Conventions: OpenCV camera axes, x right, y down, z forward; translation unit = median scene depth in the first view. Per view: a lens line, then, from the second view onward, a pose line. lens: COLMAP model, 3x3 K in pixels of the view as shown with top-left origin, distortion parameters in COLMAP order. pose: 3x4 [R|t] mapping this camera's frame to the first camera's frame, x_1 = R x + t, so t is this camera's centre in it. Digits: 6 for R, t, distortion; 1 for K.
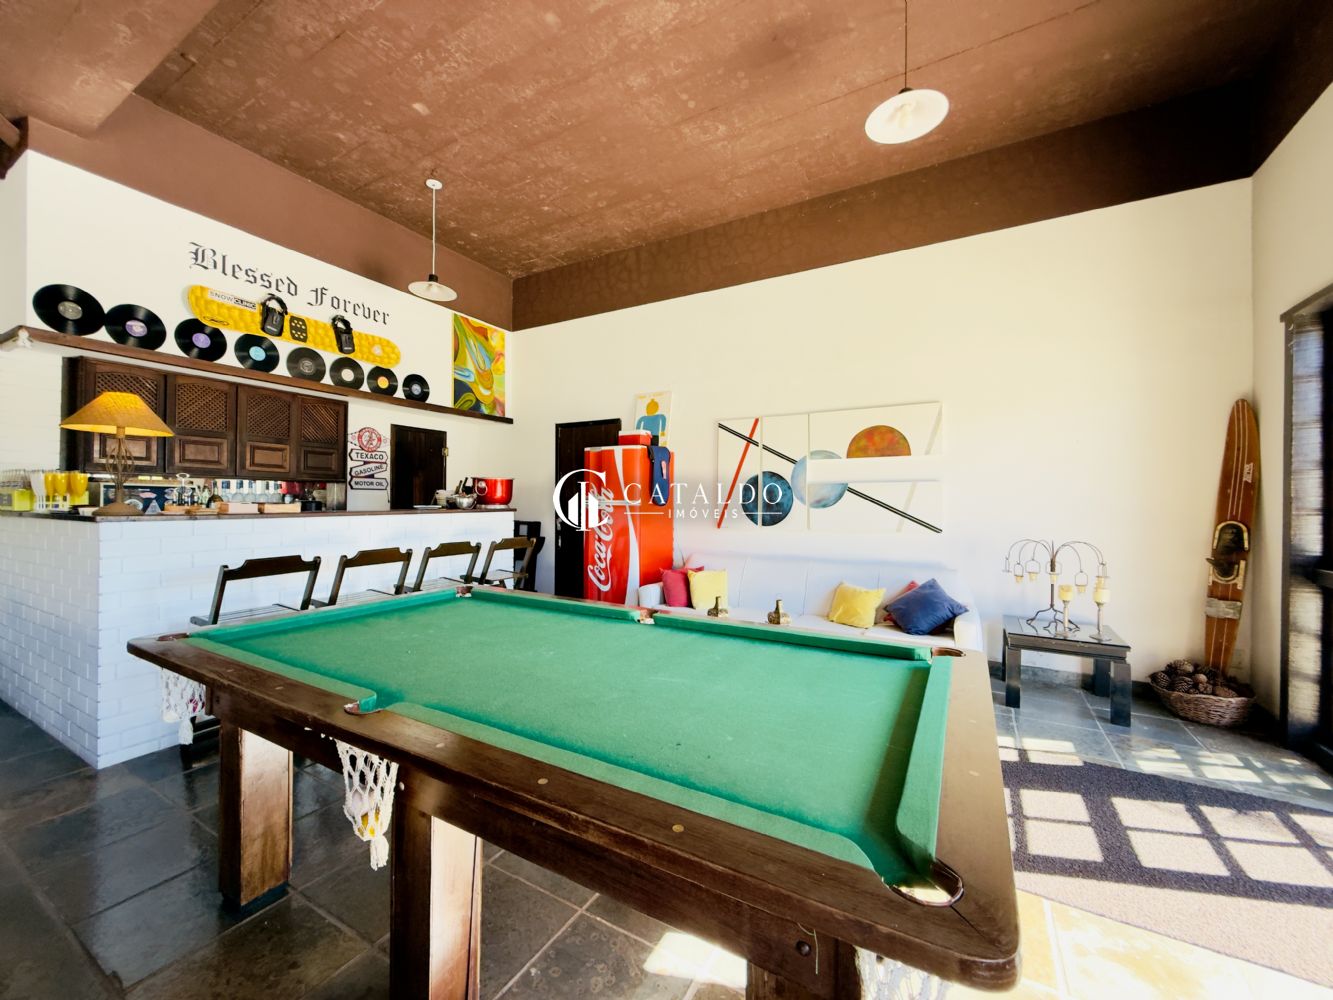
lens RADIAL K [[531.6, 0, 663.3], [0, 531.6, 499.7], [0, 0, 1]] dist [0.000396, 0.000101]
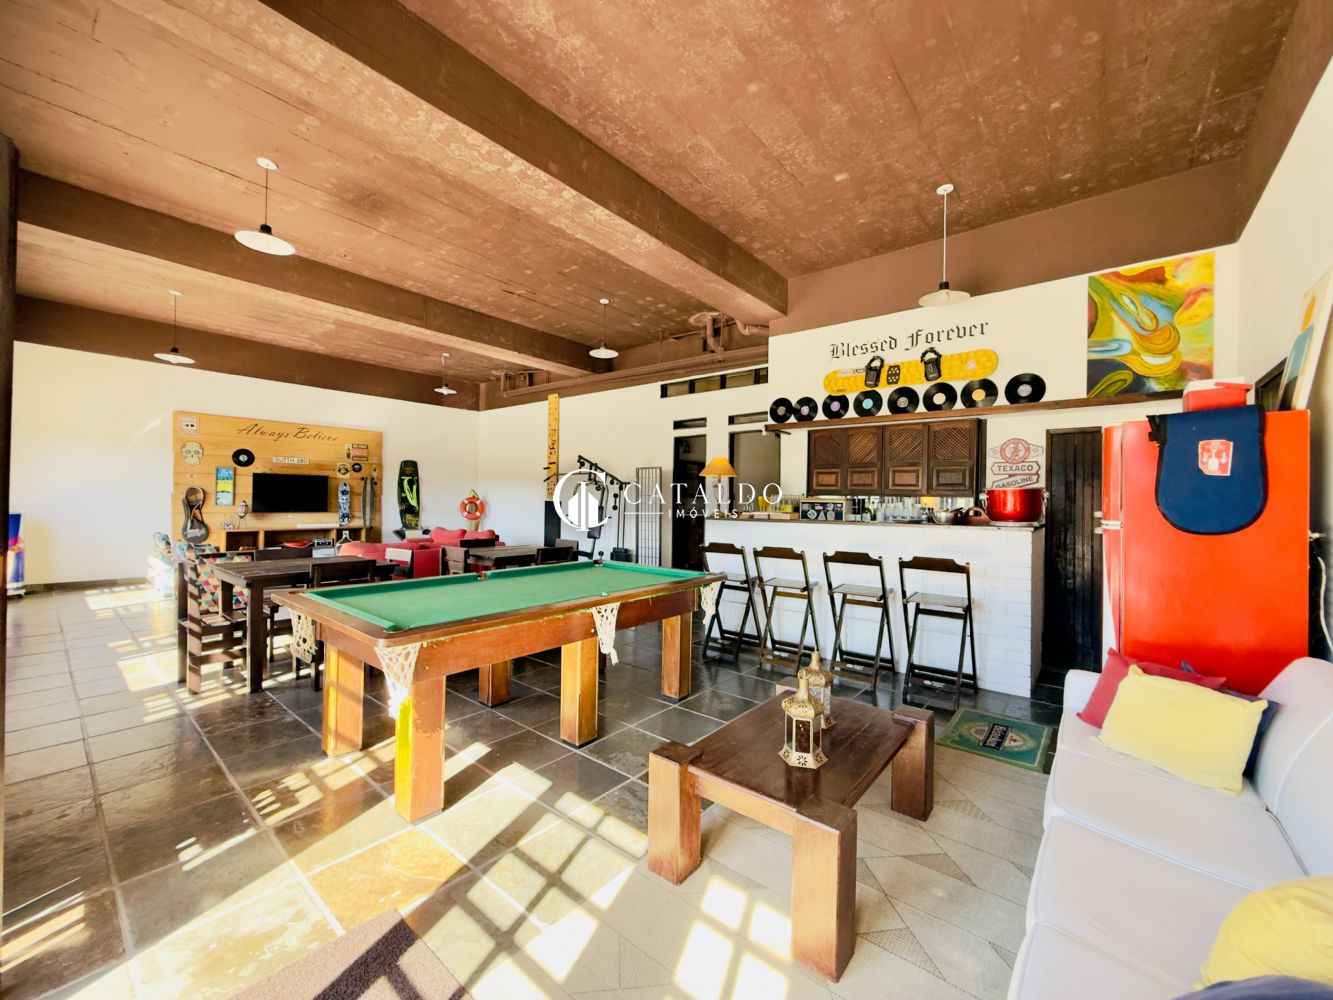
lens RADIAL K [[531.6, 0, 663.3], [0, 531.6, 499.7], [0, 0, 1]] dist [0.000396, 0.000101]
pose [[-0.167982, -0.013564, -0.985697, 0.567010], [-0.015259, 0.999821, -0.011158, -0.006320], [0.985672, 0.013167, -0.168159, 0.619752]]
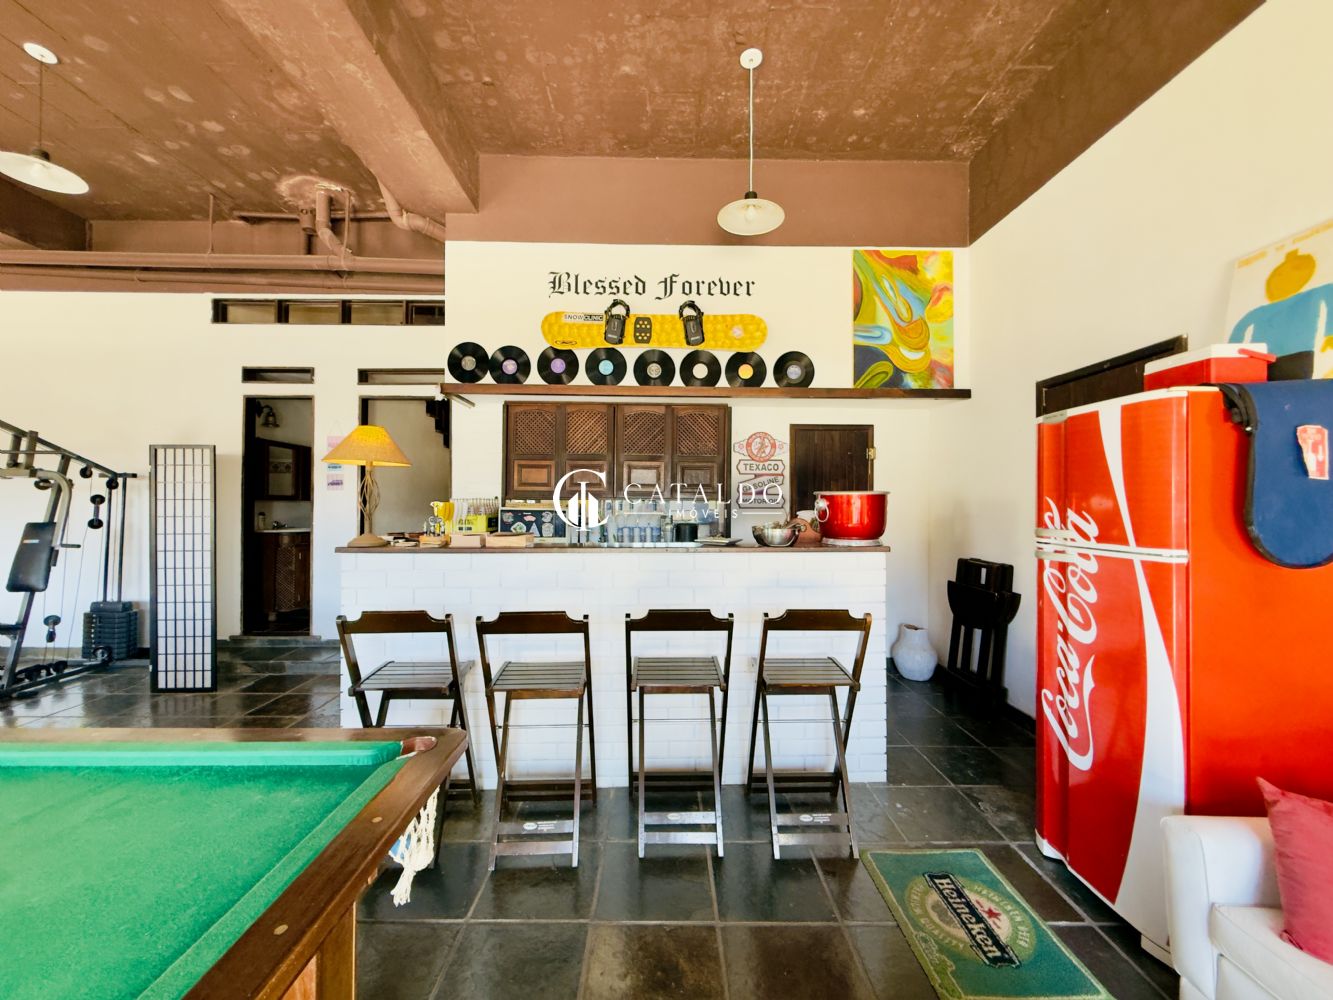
lens RADIAL K [[531.6, 0, 663.3], [0, 531.6, 499.7], [0, 0, 1]] dist [0.000396, 0.000101]
pose [[0.505591, -0.012145, -0.862688, 0.080482], [0.000627, 0.999906, -0.013710, -0.024892], [0.862773, 0.006391, 0.505551, 0.531116]]
